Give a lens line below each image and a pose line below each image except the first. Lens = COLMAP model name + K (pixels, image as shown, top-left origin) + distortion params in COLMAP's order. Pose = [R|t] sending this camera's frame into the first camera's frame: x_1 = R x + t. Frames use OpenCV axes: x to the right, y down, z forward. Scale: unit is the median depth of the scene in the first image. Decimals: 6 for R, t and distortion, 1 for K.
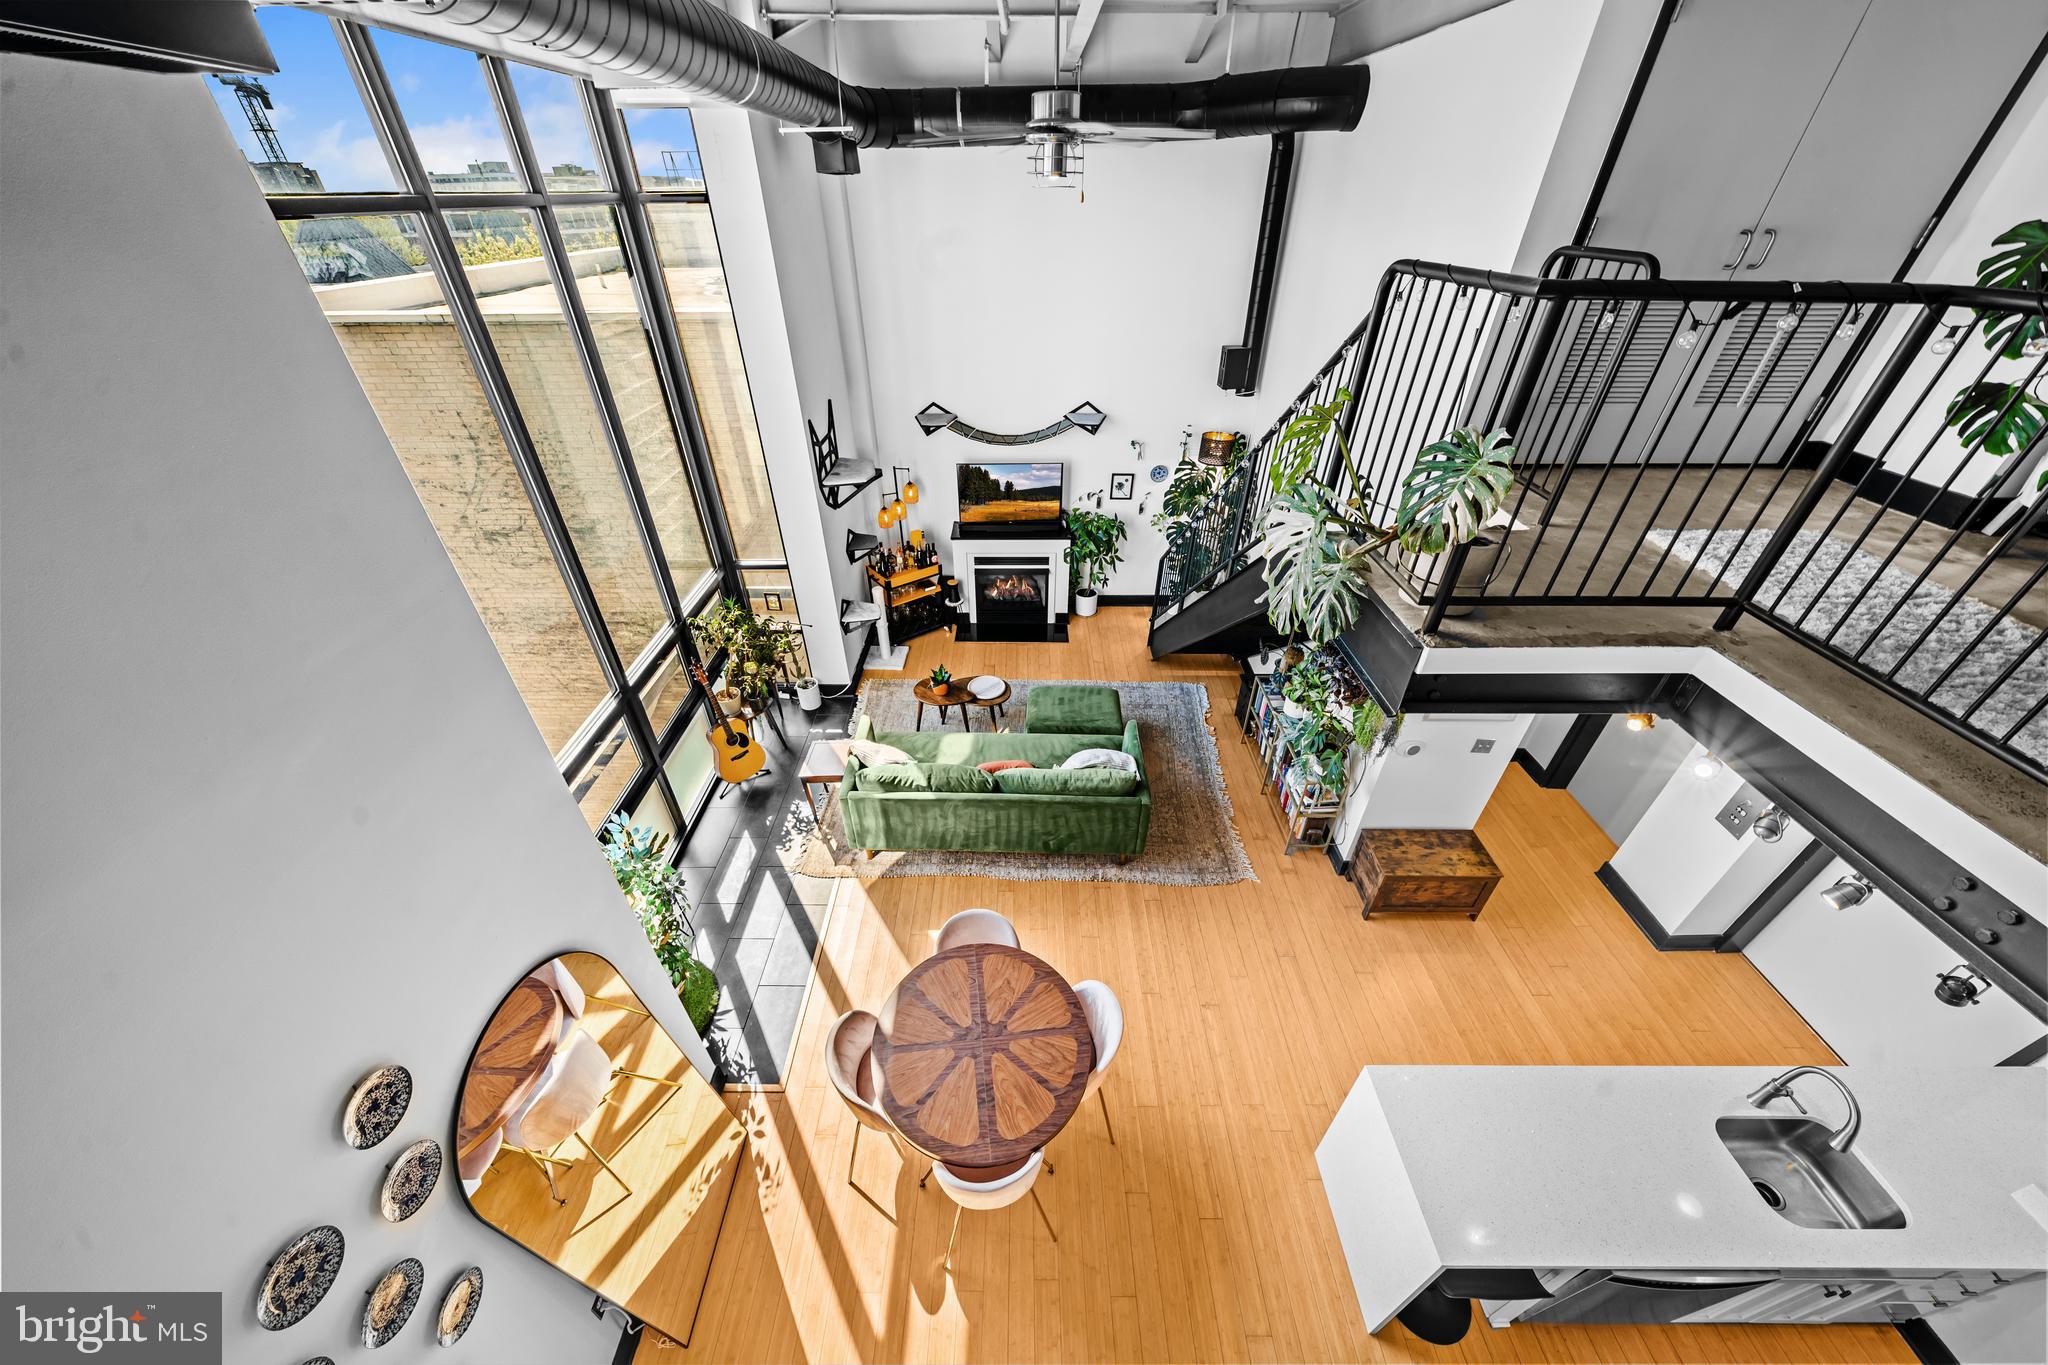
lens RADIAL K [[700.0, 0, 1024.0], [0, 700.0, 682.5], [0, 0, 1]] dist [-0.000613, -0.000062]
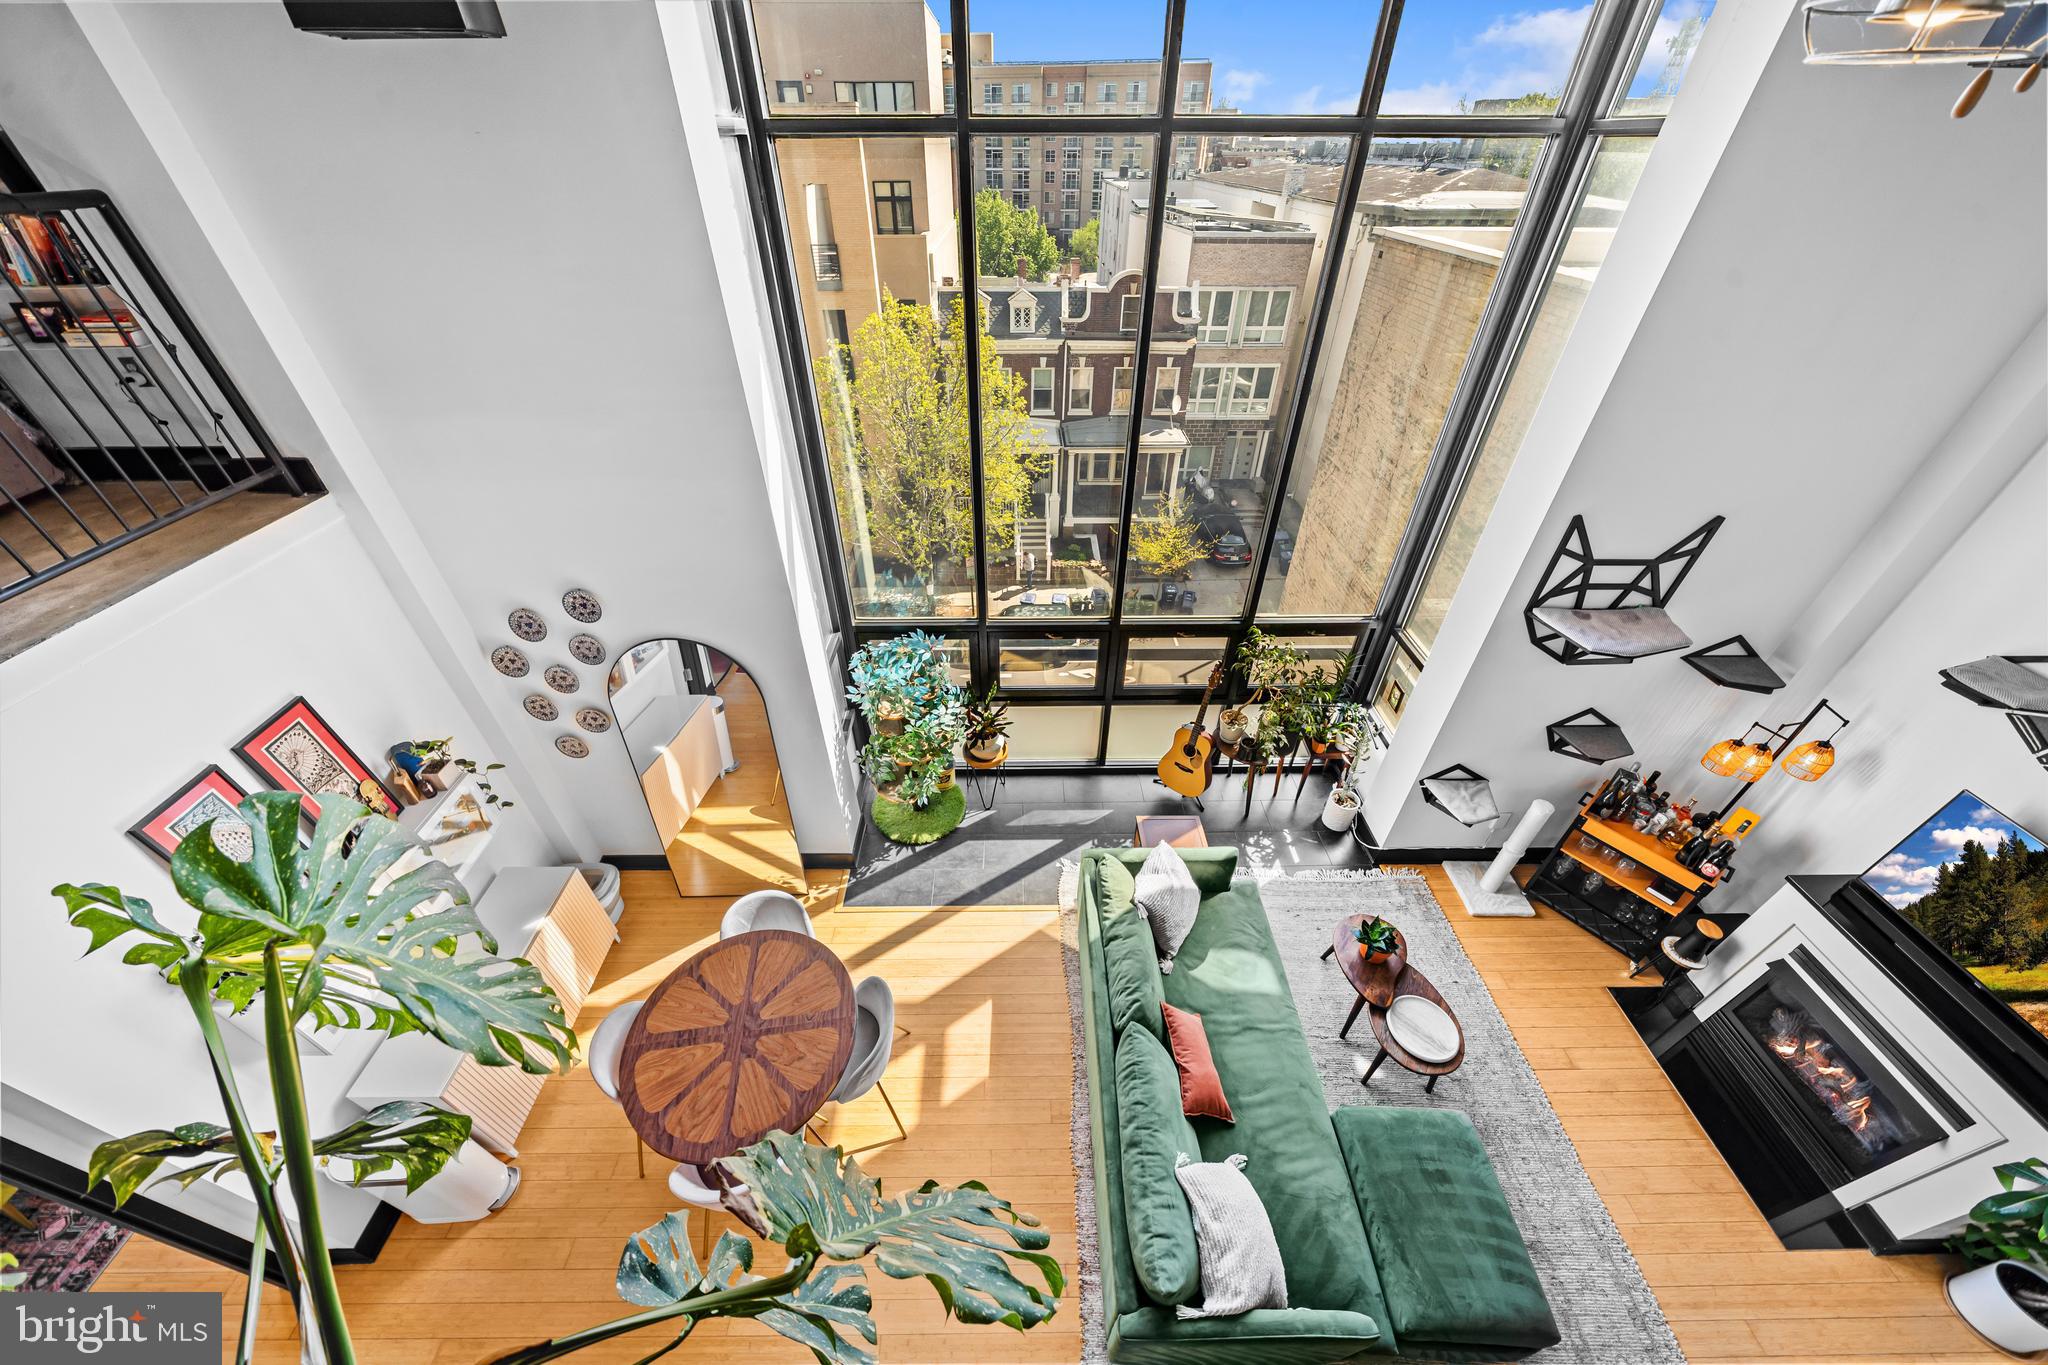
lens RADIAL K [[700.0, 0, 1024.0], [0, 700.0, 682.5], [0, 0, 1]] dist [-0.000613, -0.000062]
pose [[0.015661, 0.619980, -0.784461, 0.176104], [-0.580621, 0.644365, 0.497667, -0.223125], [0.814023, 0.447681, 0.370065, 0.336510]]
